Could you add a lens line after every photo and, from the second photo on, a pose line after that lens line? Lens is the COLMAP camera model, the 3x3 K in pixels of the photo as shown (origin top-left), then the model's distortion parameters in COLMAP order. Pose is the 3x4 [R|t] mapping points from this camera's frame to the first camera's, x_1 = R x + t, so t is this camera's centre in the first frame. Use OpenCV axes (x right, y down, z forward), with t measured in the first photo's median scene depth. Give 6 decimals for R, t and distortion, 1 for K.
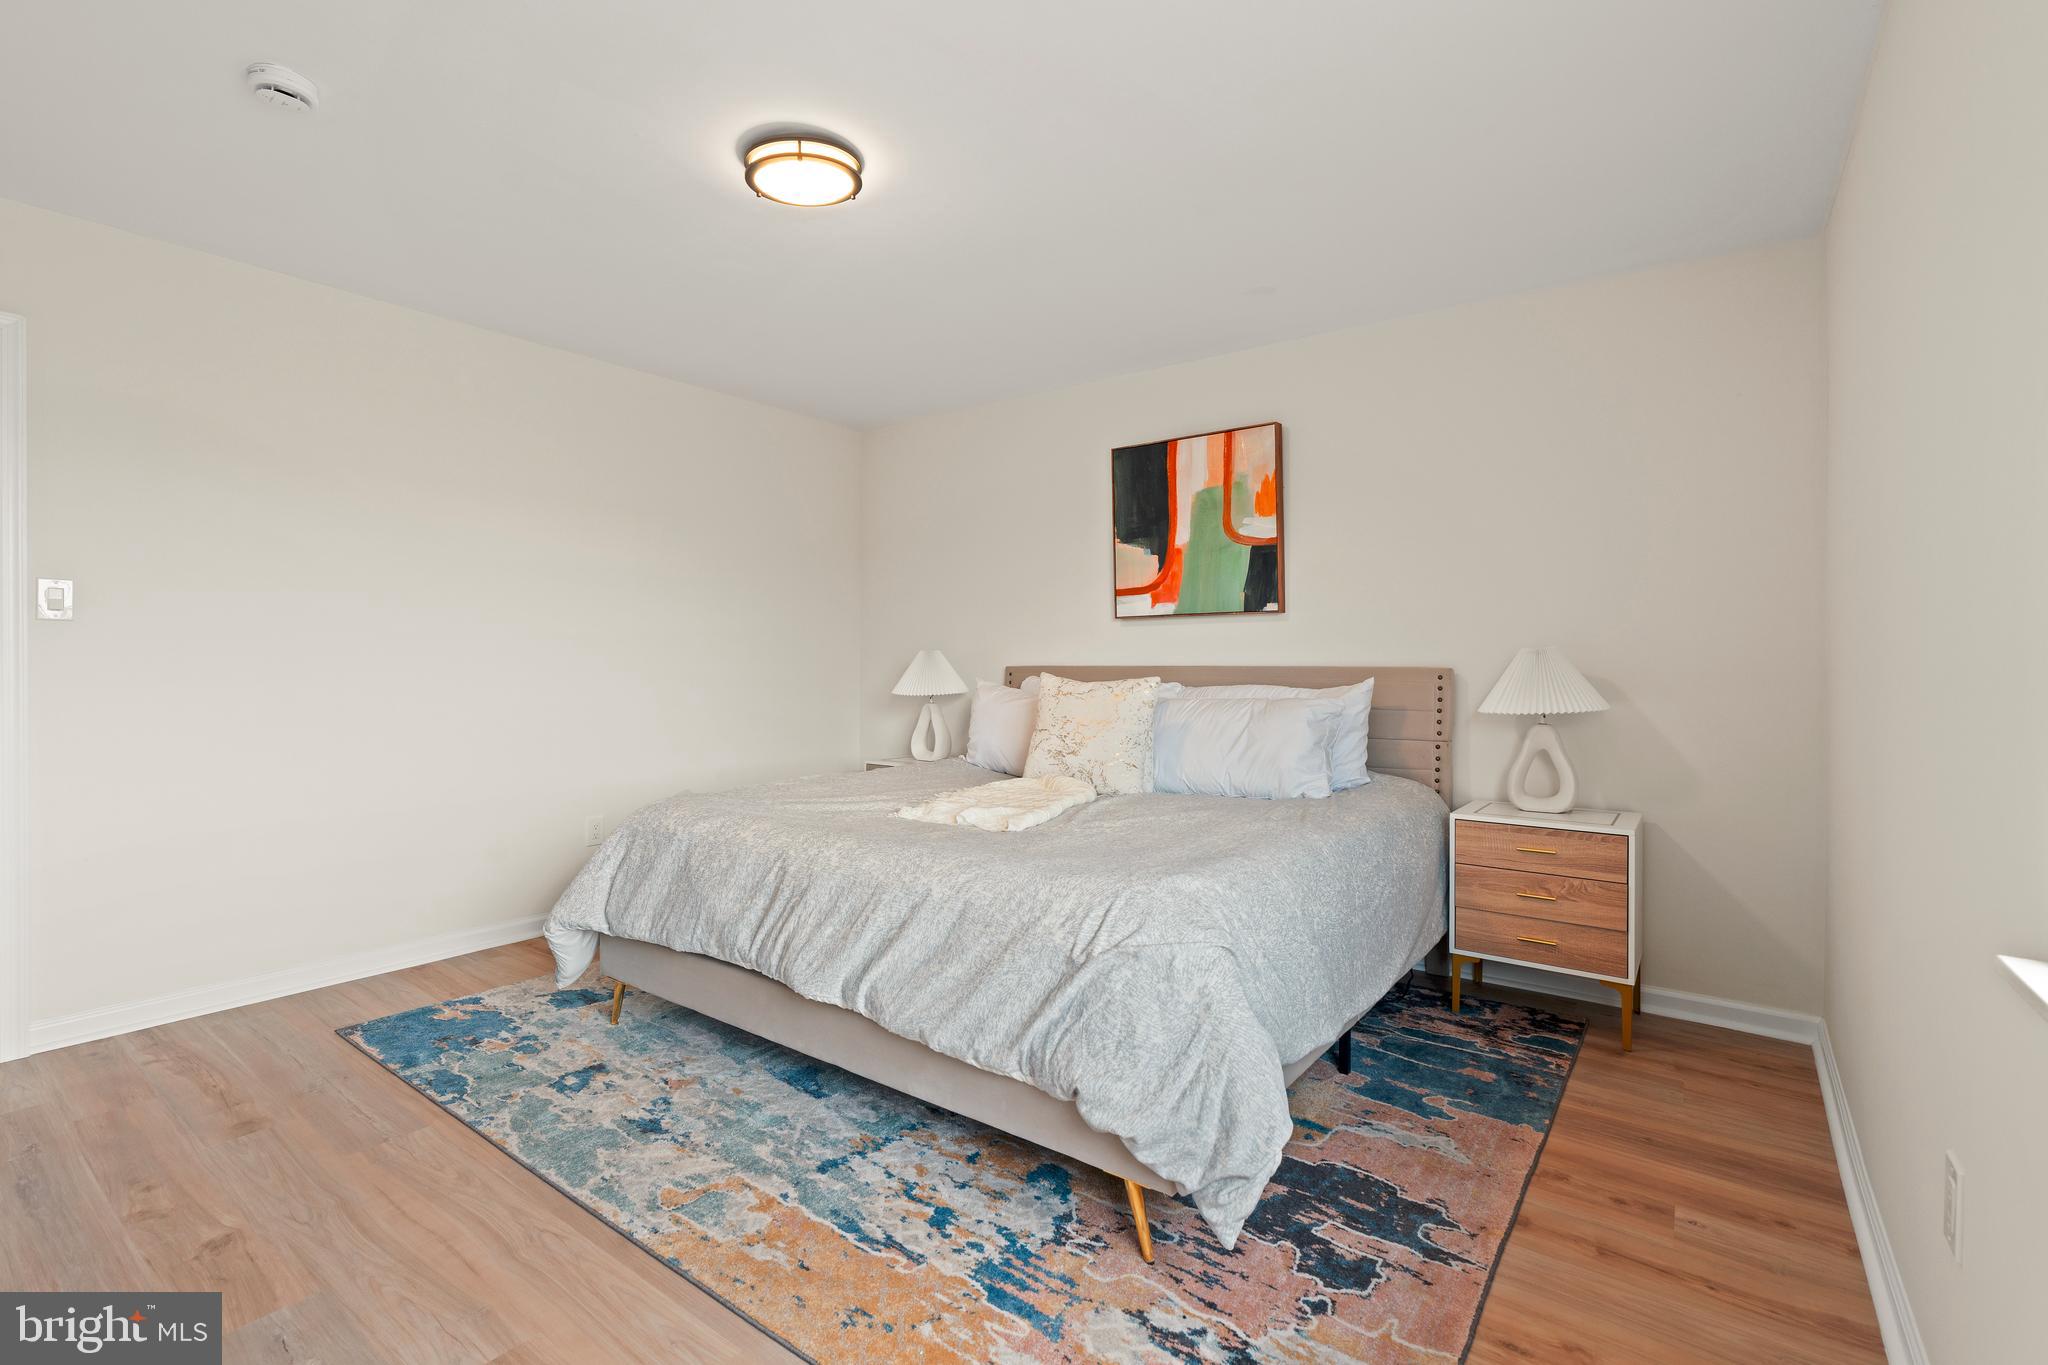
lens RADIAL K [[918.3, 0, 1021.0], [0, 918.3, 676.6], [0, 0, 1]] dist [-0.014122, 0.005046]
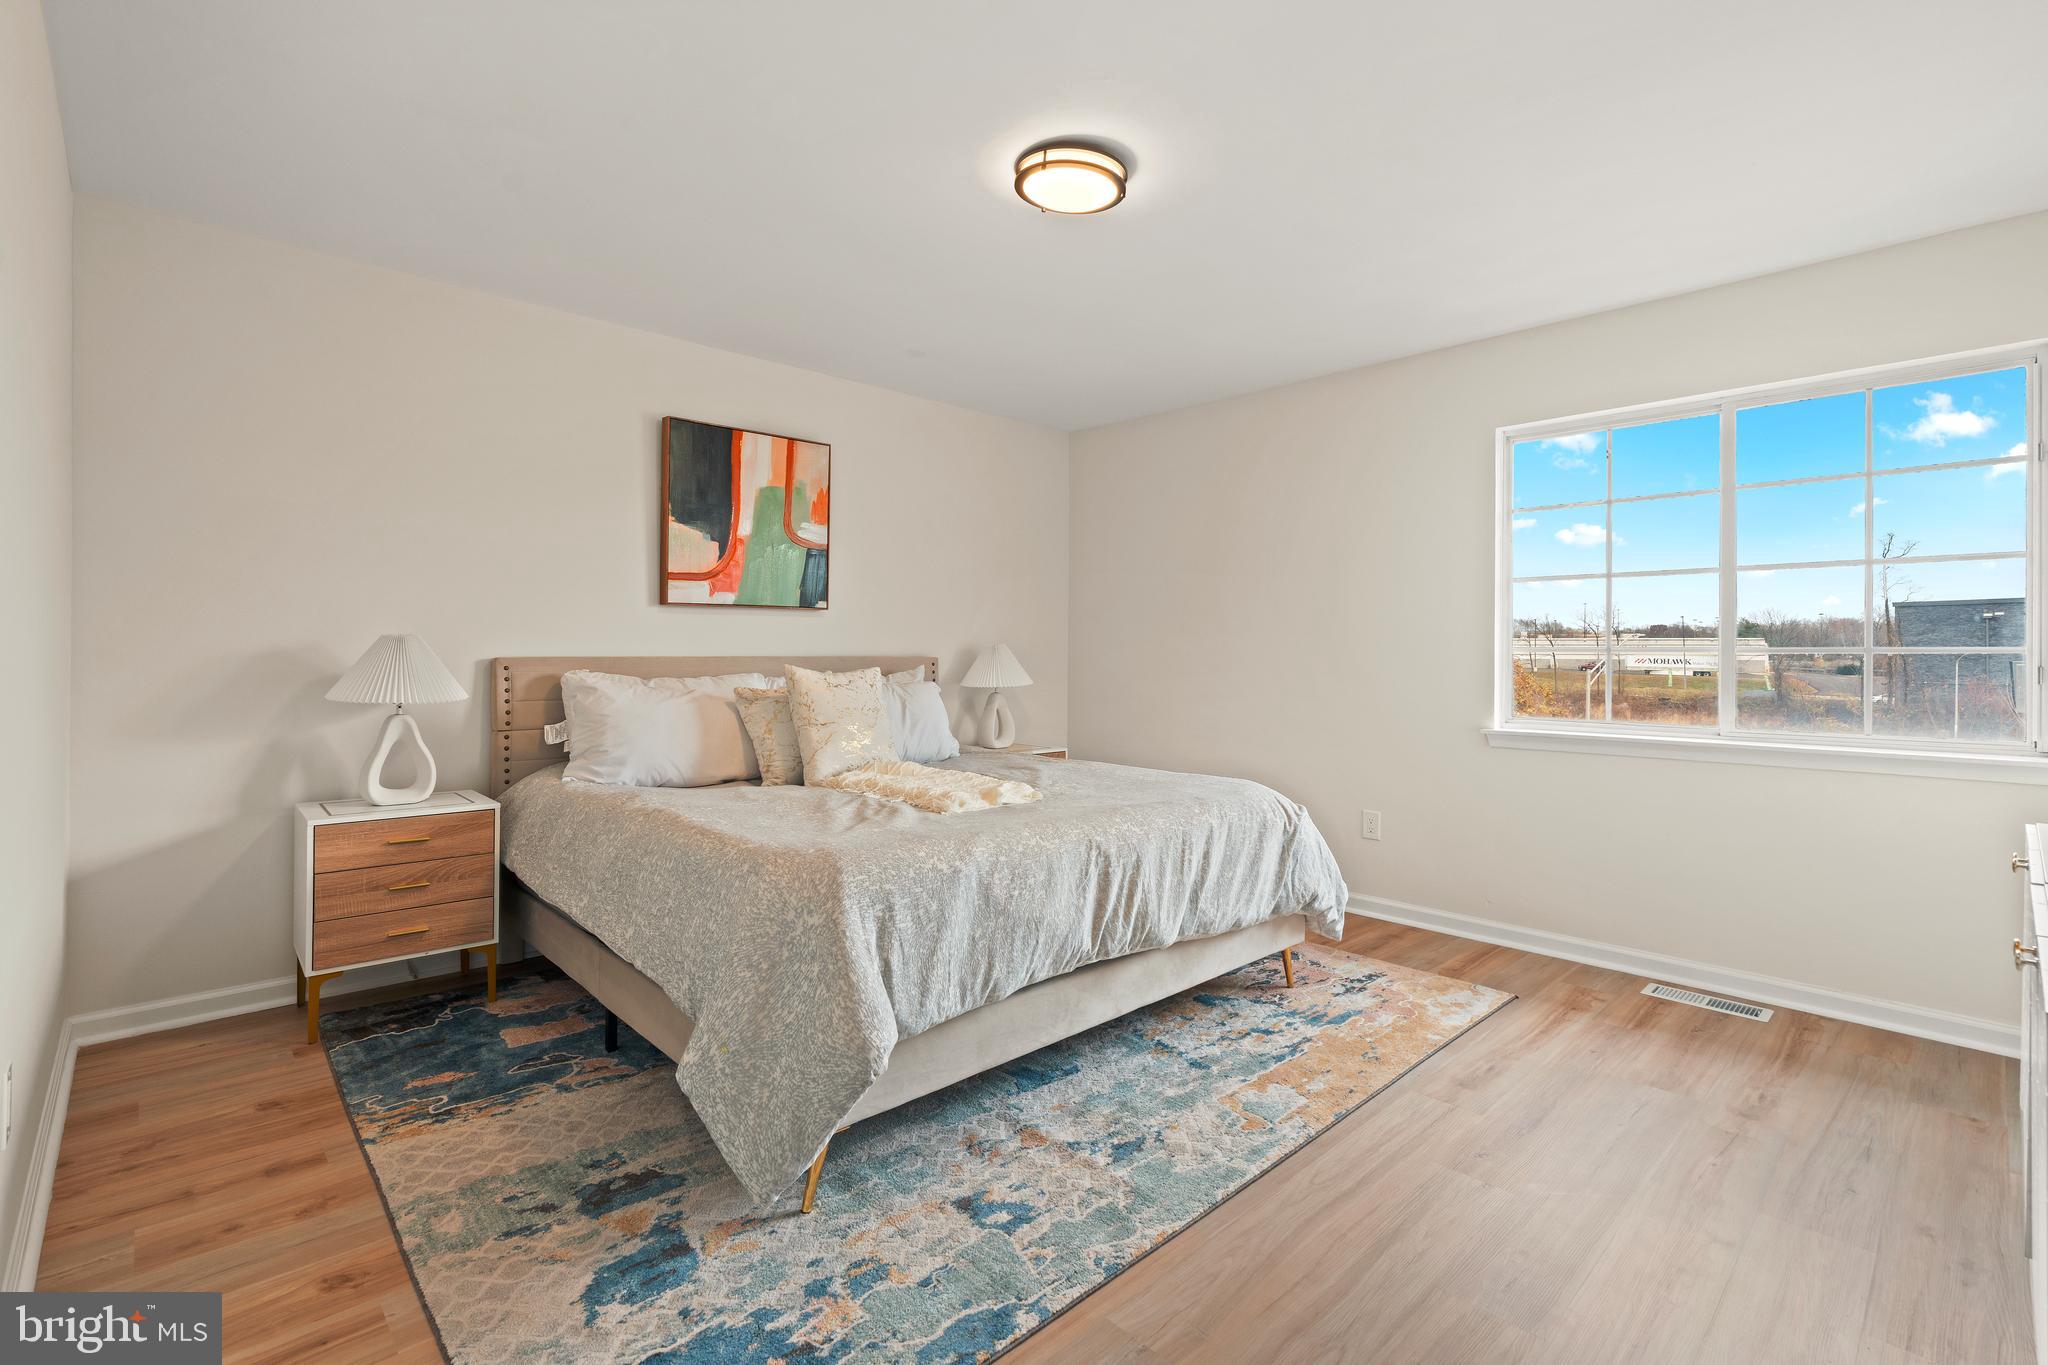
lens RADIAL K [[918.3, 0, 1017.4], [0, 918.3, 668.2], [0, 0, 1]] dist [-0.014122, 0.005046]
pose [[0.178504, -0.017549, 0.983783, -1.110877], [0.010538, 0.999818, 0.015923, -0.017693], [-0.983883, 0.007525, 0.178656, 0.772698]]
